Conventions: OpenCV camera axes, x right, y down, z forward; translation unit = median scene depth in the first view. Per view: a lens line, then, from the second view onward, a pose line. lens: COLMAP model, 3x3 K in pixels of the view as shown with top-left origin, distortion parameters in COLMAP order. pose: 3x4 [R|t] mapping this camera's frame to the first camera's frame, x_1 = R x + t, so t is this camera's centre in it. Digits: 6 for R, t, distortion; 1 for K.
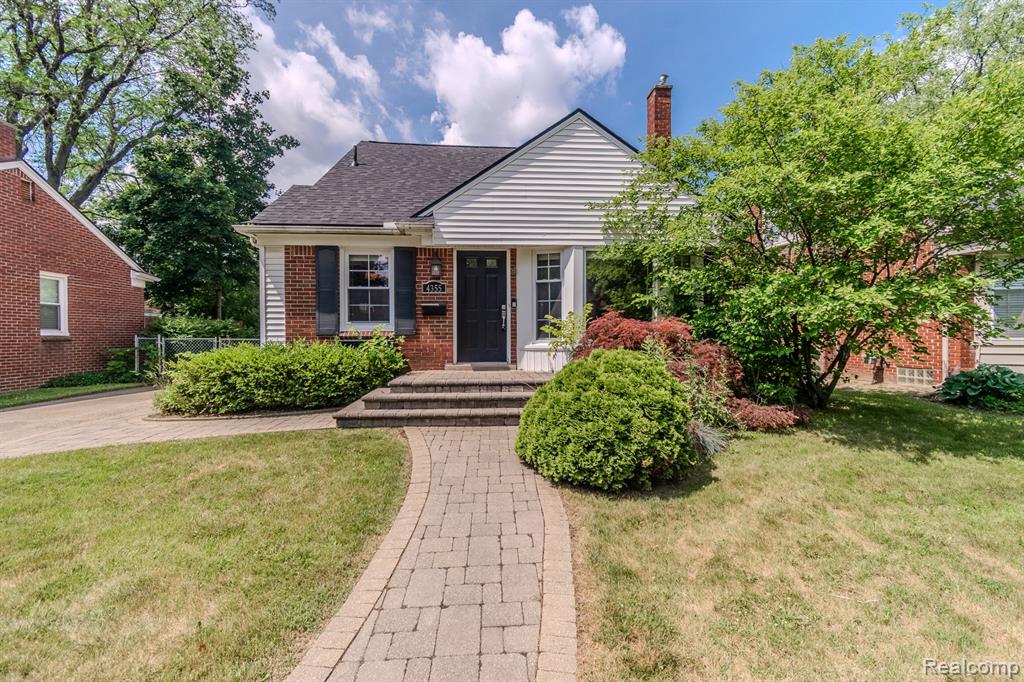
lens RADIAL K [[460.0, 0, 506.4], [0, 460.0, 341.8], [0, 0, 1]] dist [0.002960, 0.000010]
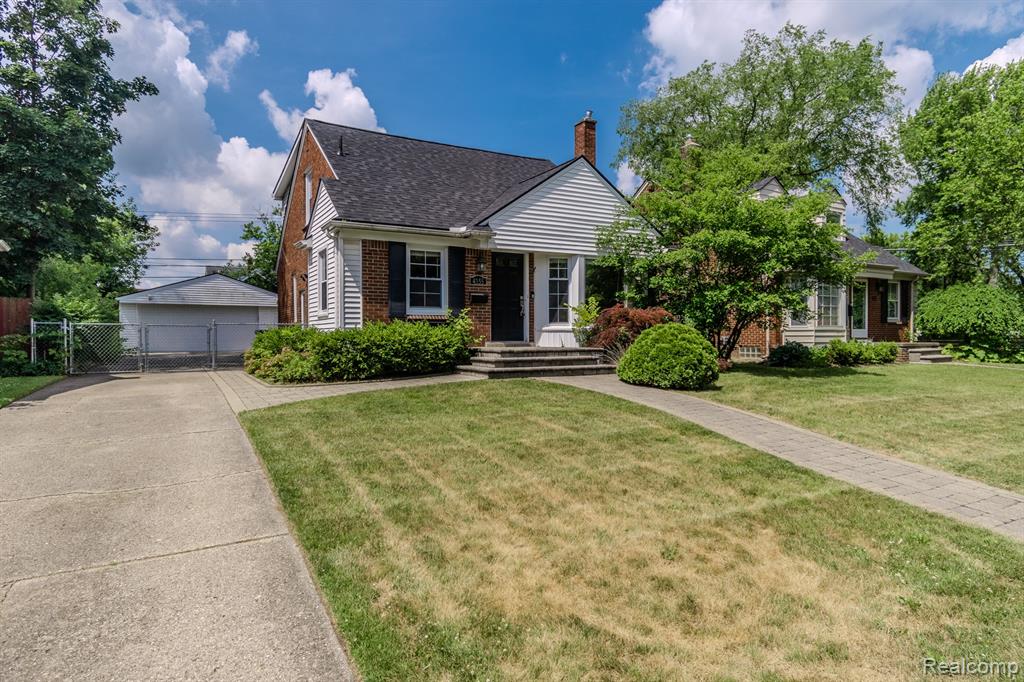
lens RADIAL K [[611.6, 0, 507.3], [0, 611.6, 340.7], [0, 0, 1]] dist [0.004679, 0.002064]
pose [[0.903819, -0.002526, 0.427907, -0.799282], [0.005183, 0.999974, -0.005045, 0.053751], [-0.427883, 0.006778, 0.903809, -0.532939]]
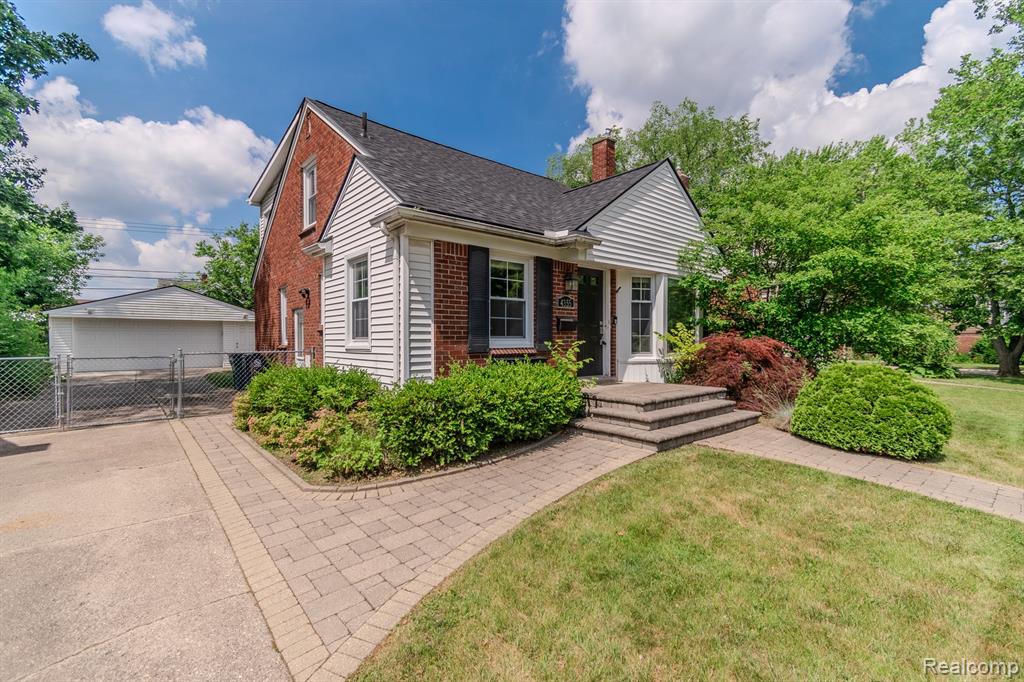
lens RADIAL K [[460.0, 0, 518.9], [0, 460.0, 341.7], [0, 0, 1]] dist [0.002960, 0.000010]
pose [[0.794666, -0.002258, 0.607042, -0.832841], [0.008387, 0.999938, -0.007260, -0.028506], [-0.606989, 0.010861, 0.794636, 0.286712]]
